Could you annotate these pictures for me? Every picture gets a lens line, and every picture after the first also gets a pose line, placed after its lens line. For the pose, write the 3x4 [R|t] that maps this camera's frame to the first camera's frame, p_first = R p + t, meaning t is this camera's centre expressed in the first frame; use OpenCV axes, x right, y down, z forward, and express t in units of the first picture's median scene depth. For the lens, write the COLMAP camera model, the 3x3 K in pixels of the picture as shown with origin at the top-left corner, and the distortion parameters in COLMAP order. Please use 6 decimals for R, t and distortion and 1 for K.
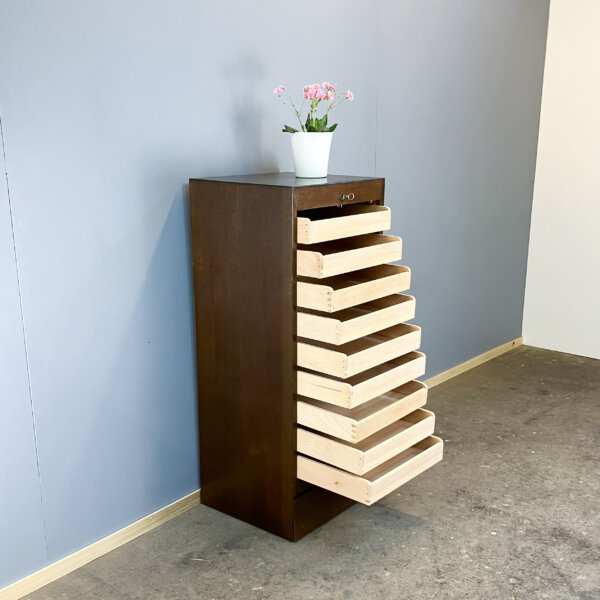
lens RADIAL K [[790.1, 0, 289.6], [0, 790.1, 326.9], [0, 0, 1]] dist [0.013650, -0.039801]
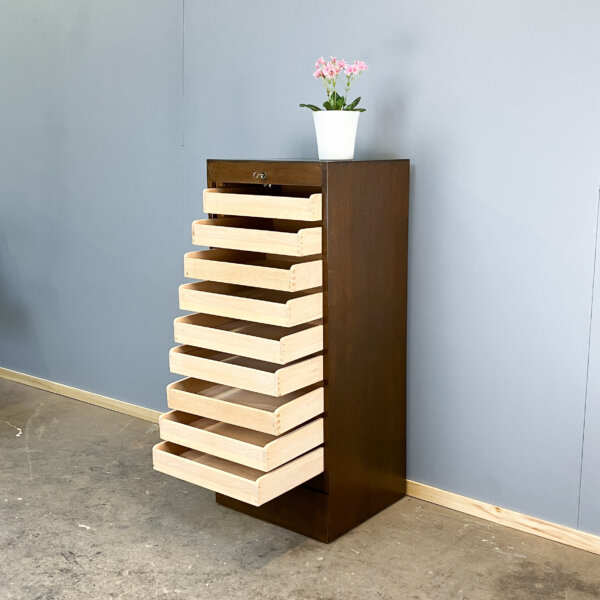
lens RADIAL K [[802.0, 0, 356.0], [0, 802.0, 300.4], [0, 0, 1]] dist [0.006296, -0.033327]
pose [[0.062511, 0.184631, -0.980818, 0.986336], [-0.263429, 0.950942, 0.162218, -0.196145], [0.962651, 0.248236, 0.108081, 0.982069]]
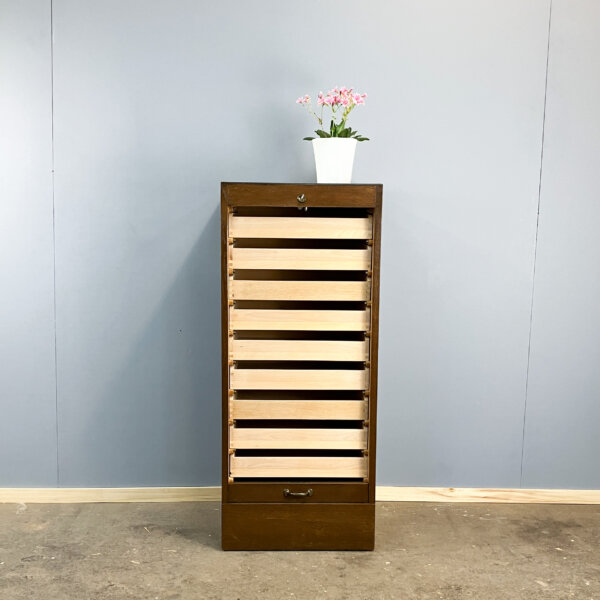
lens RADIAL K [[790.1, 0, 289.6], [0, 790.1, 326.9], [0, 0, 1]] dist [0.013650, -0.039801]
pose [[0.652169, 0.115202, -0.749269, 0.742932], [-0.206083, 0.978105, -0.028989, 0.016043], [0.729524, 0.173317, 0.661631, 0.366025]]
